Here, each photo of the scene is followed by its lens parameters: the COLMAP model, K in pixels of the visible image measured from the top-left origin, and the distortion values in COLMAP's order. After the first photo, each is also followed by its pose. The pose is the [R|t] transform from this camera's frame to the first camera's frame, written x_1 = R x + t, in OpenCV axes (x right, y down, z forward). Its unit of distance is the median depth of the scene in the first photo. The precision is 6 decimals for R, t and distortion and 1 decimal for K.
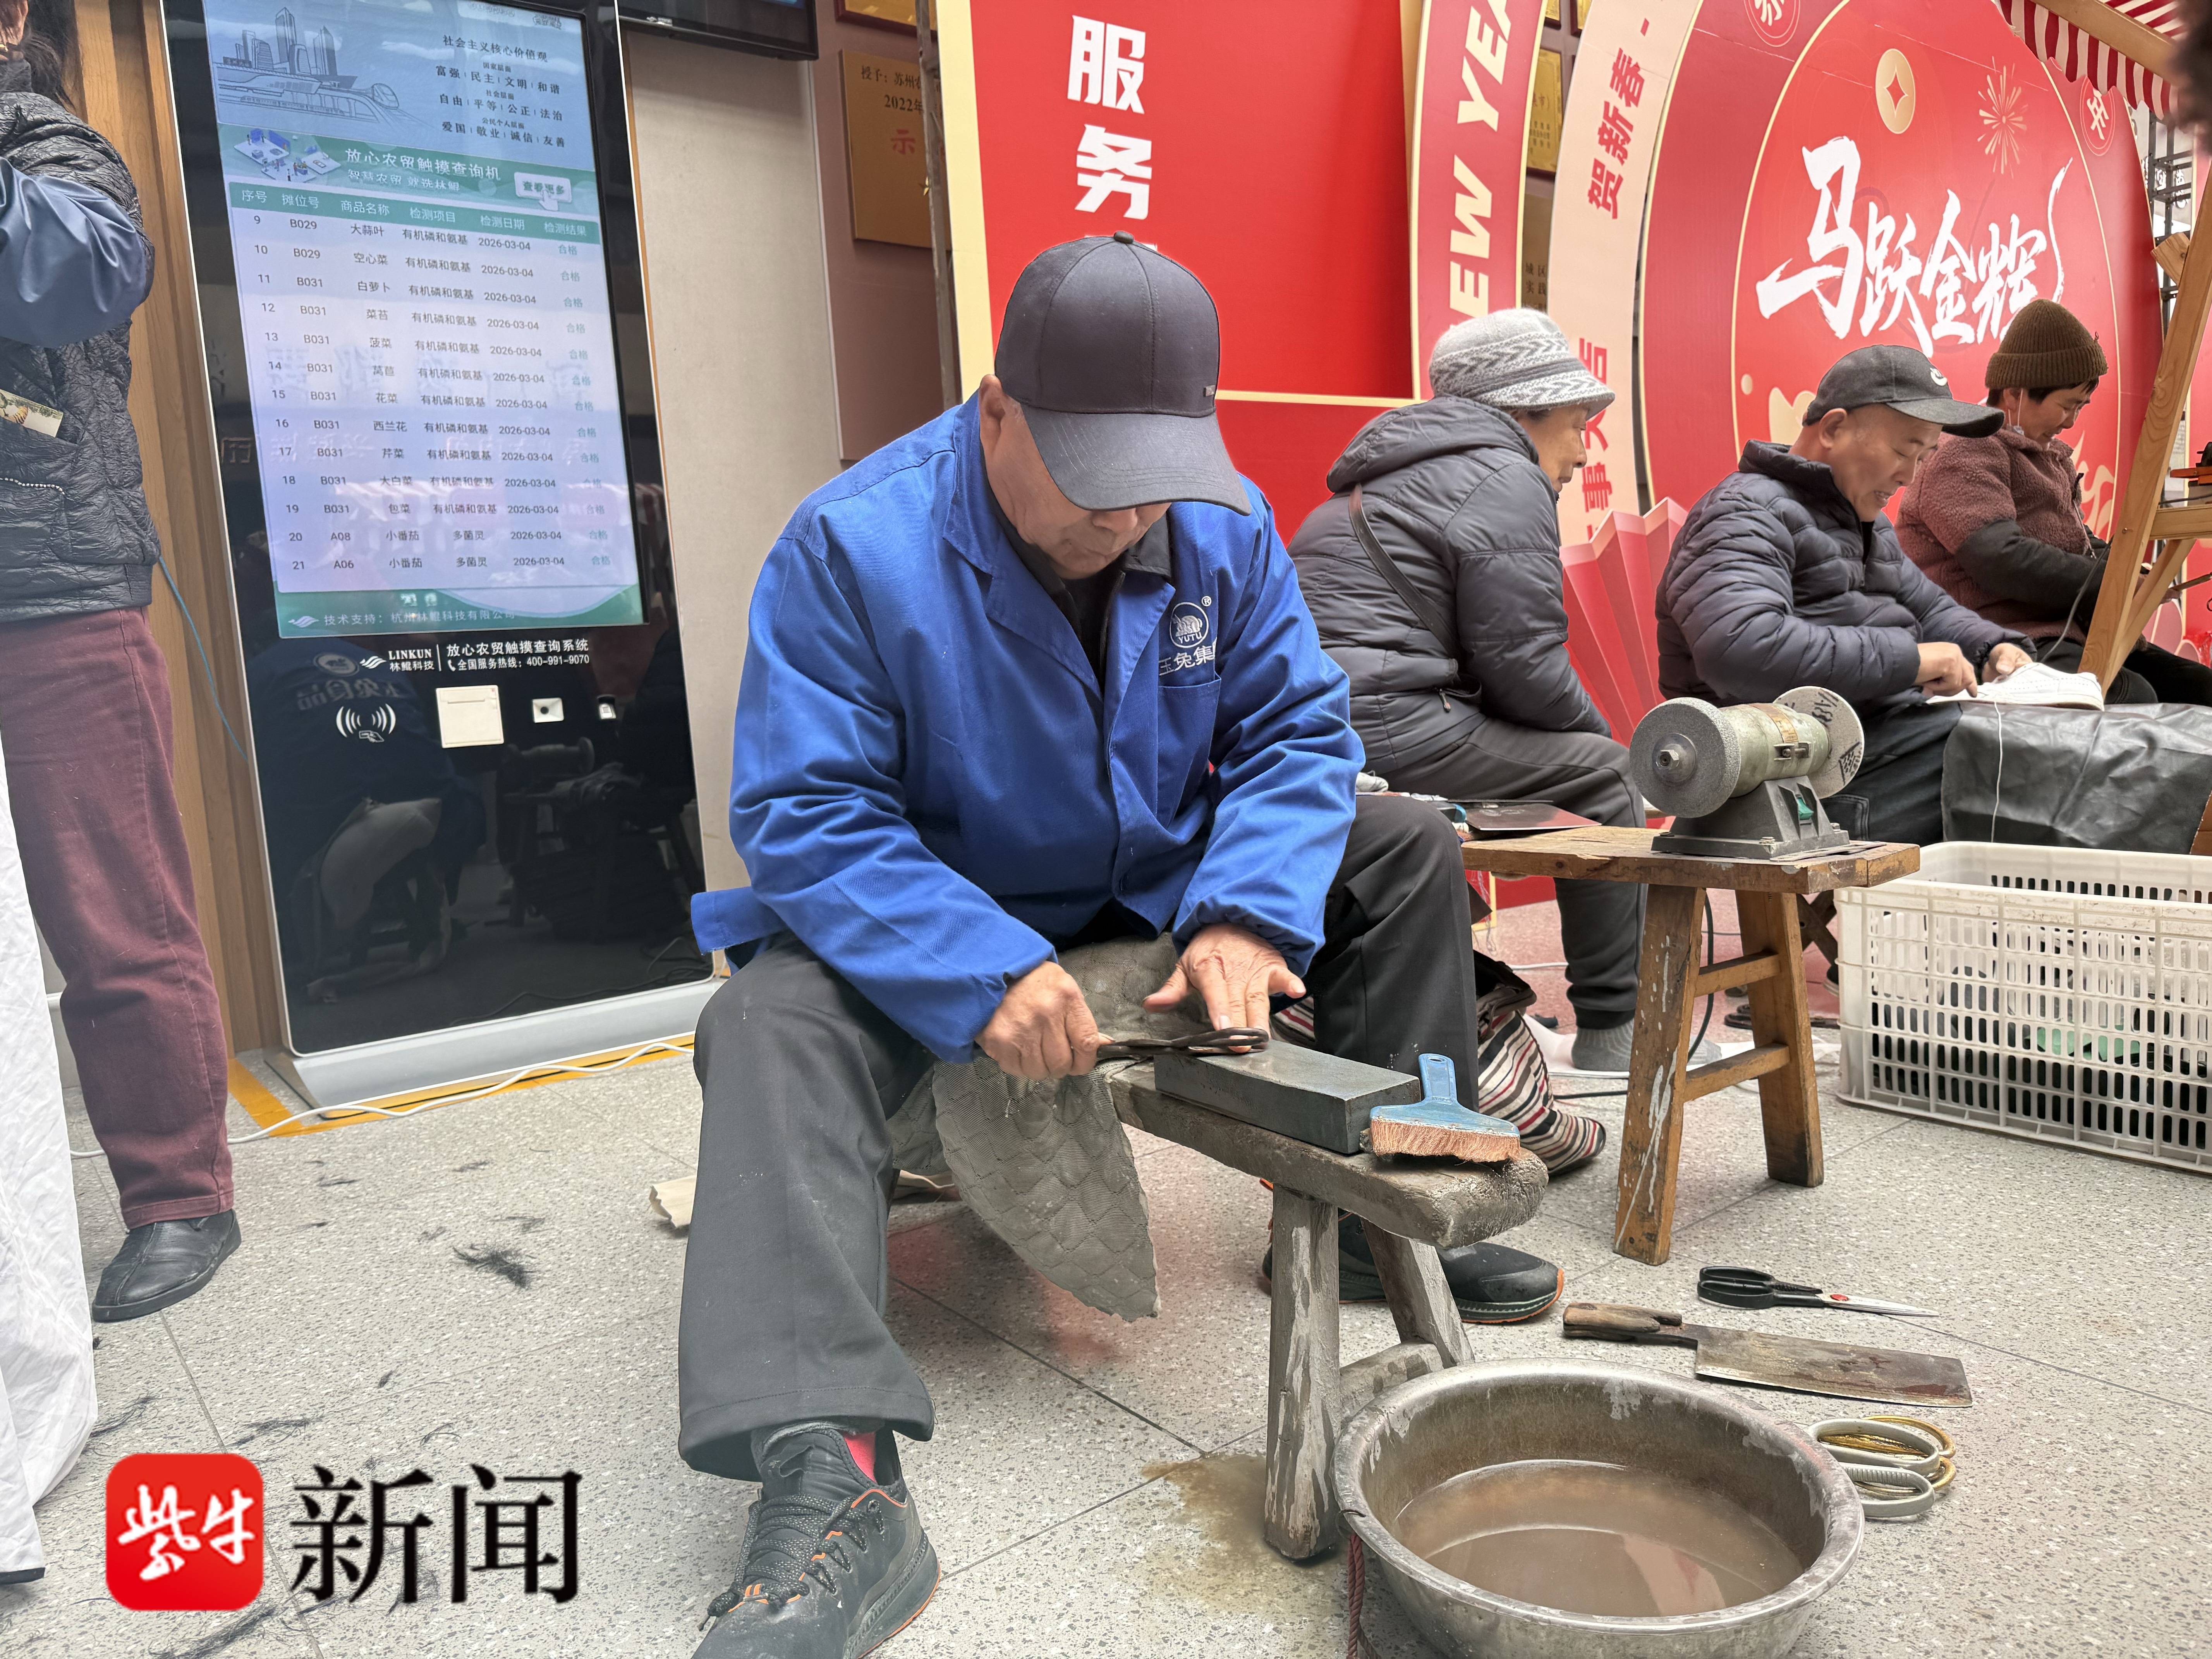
lens RADIAL K [[1555.1, 0, 1095.4], [0, 1555.1, 802.9], [0, 0, 1]] dist [0.008353, -0.003122]
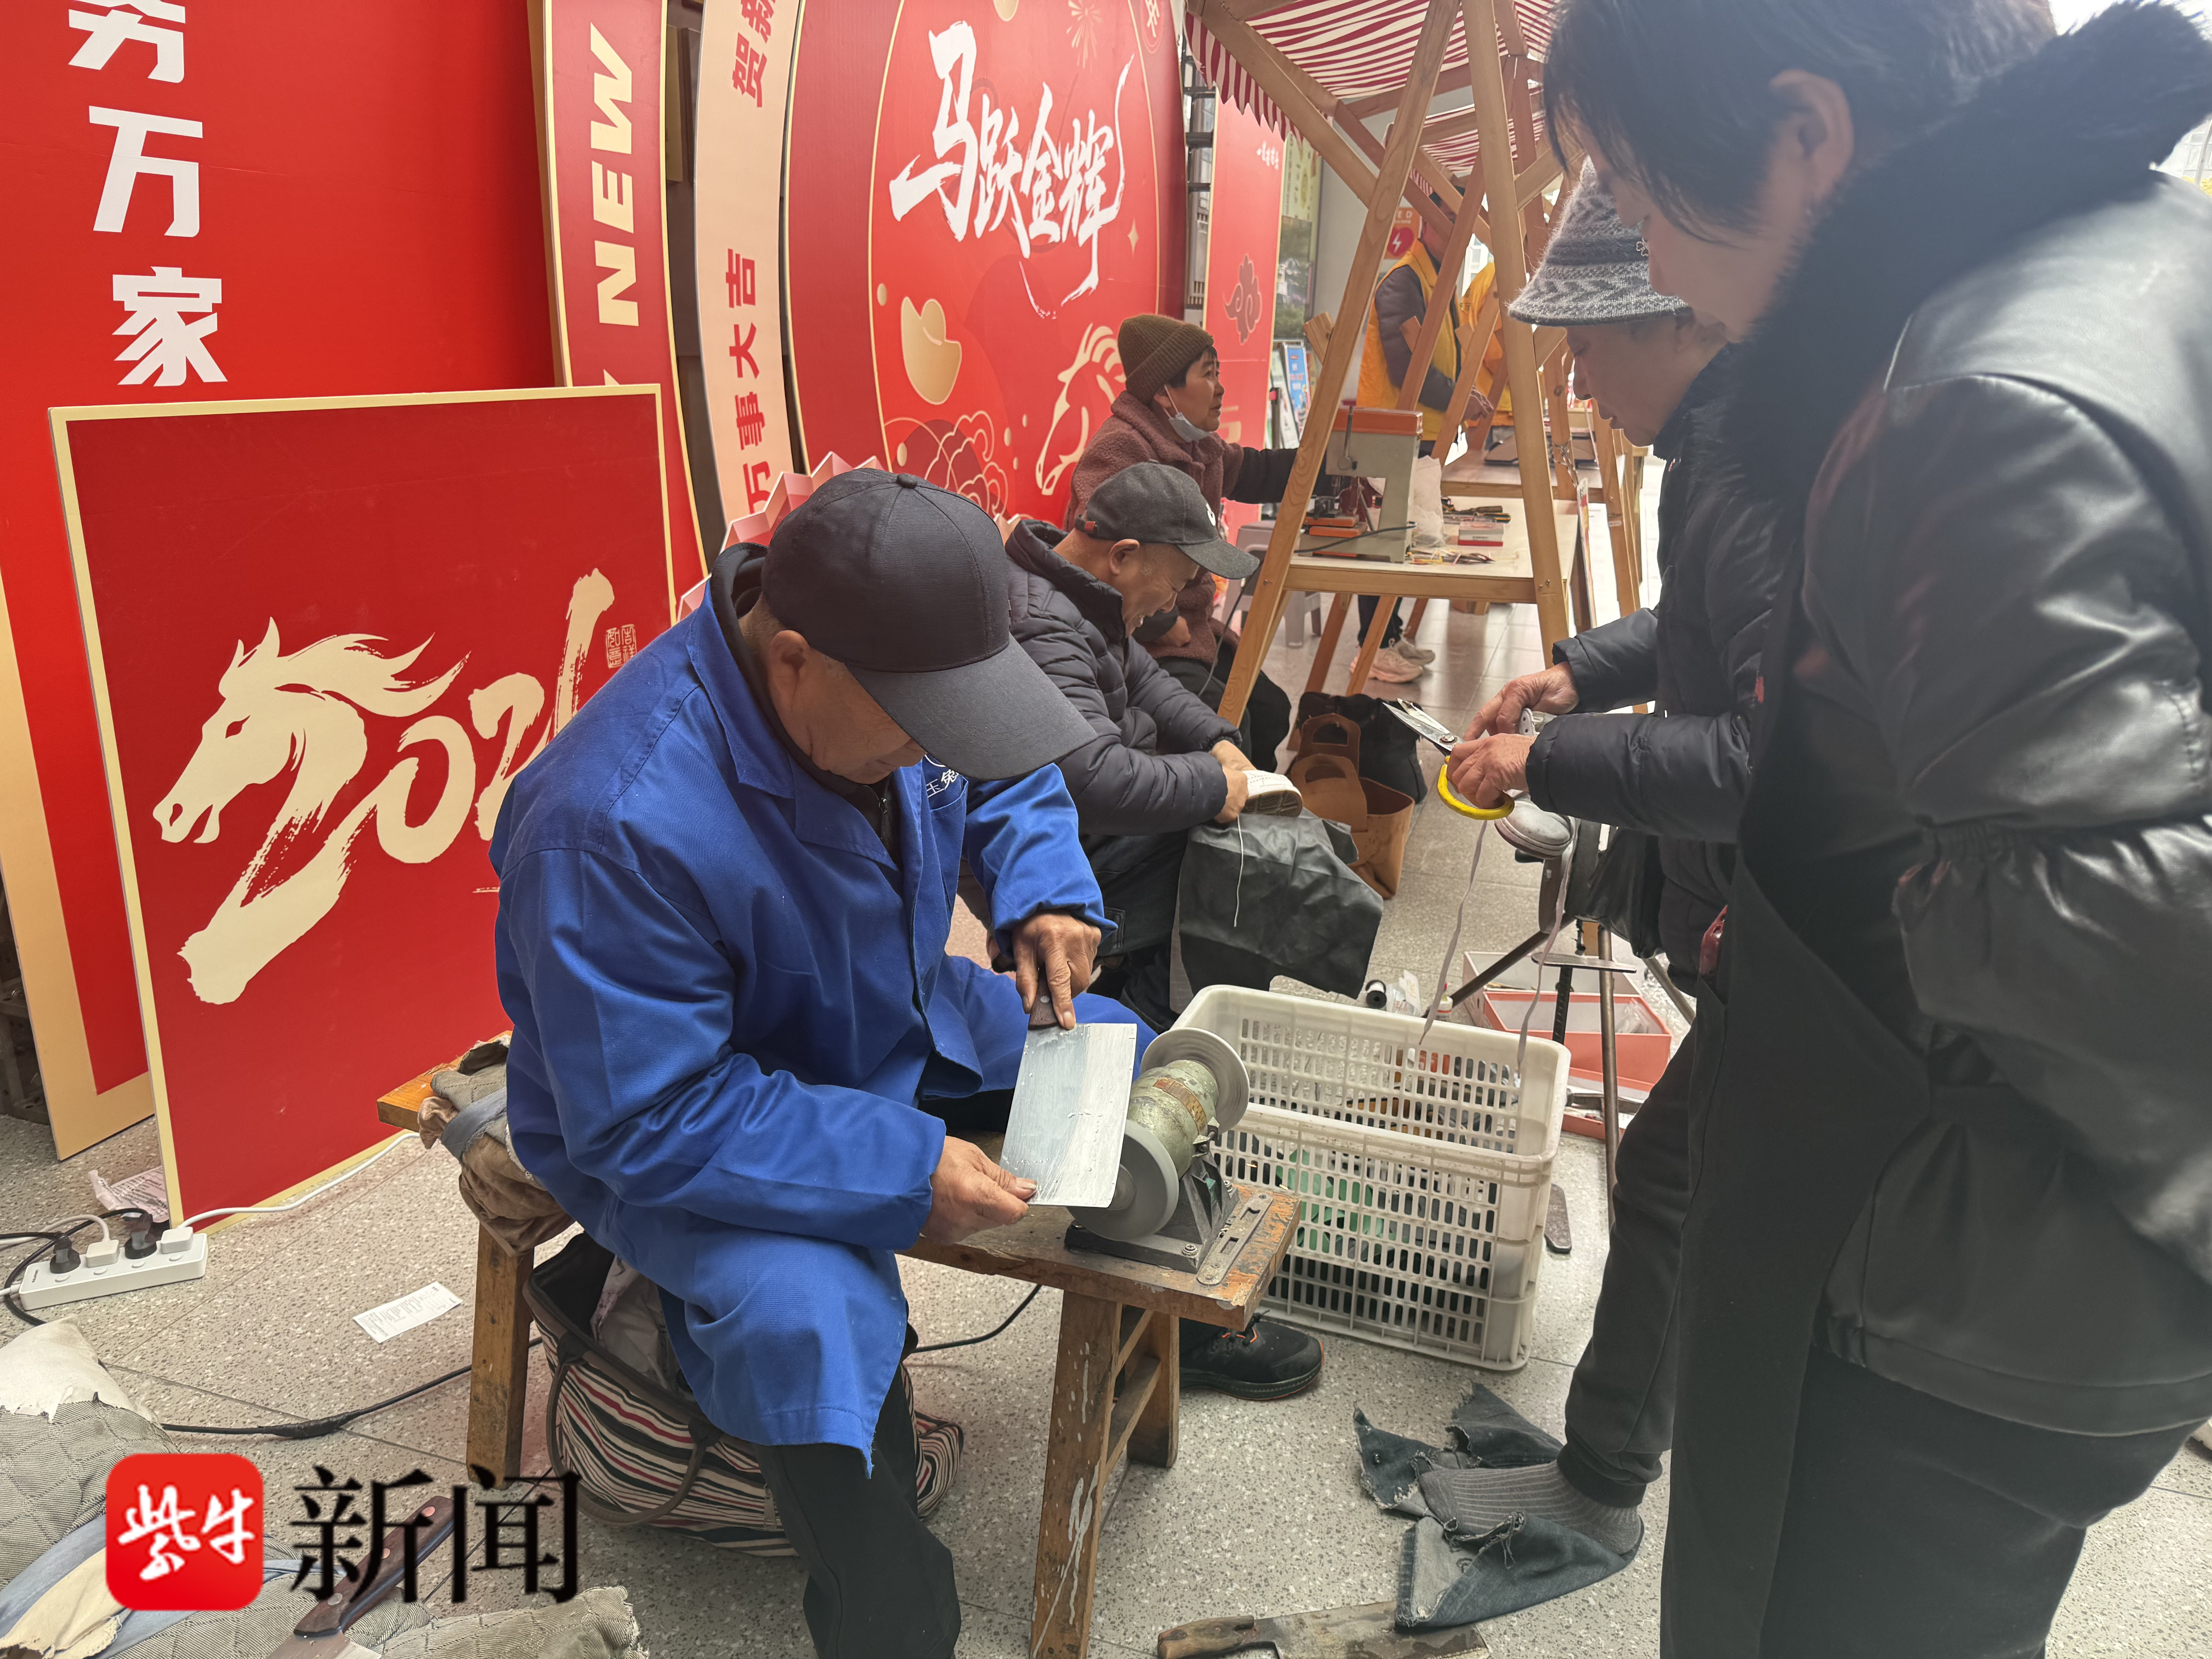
lens RADIAL K [[1600.5, 0, 1119.9], [0, 1600.5, 790.3], [0, 0, 1]] dist [0.026846, -0.008016]
pose [[0.813884, -0.083858, 0.574944, -0.056960], [-0.020421, 0.984790, 0.172543, -0.158025], [-0.580668, -0.152171, 0.799793, 0.097060]]
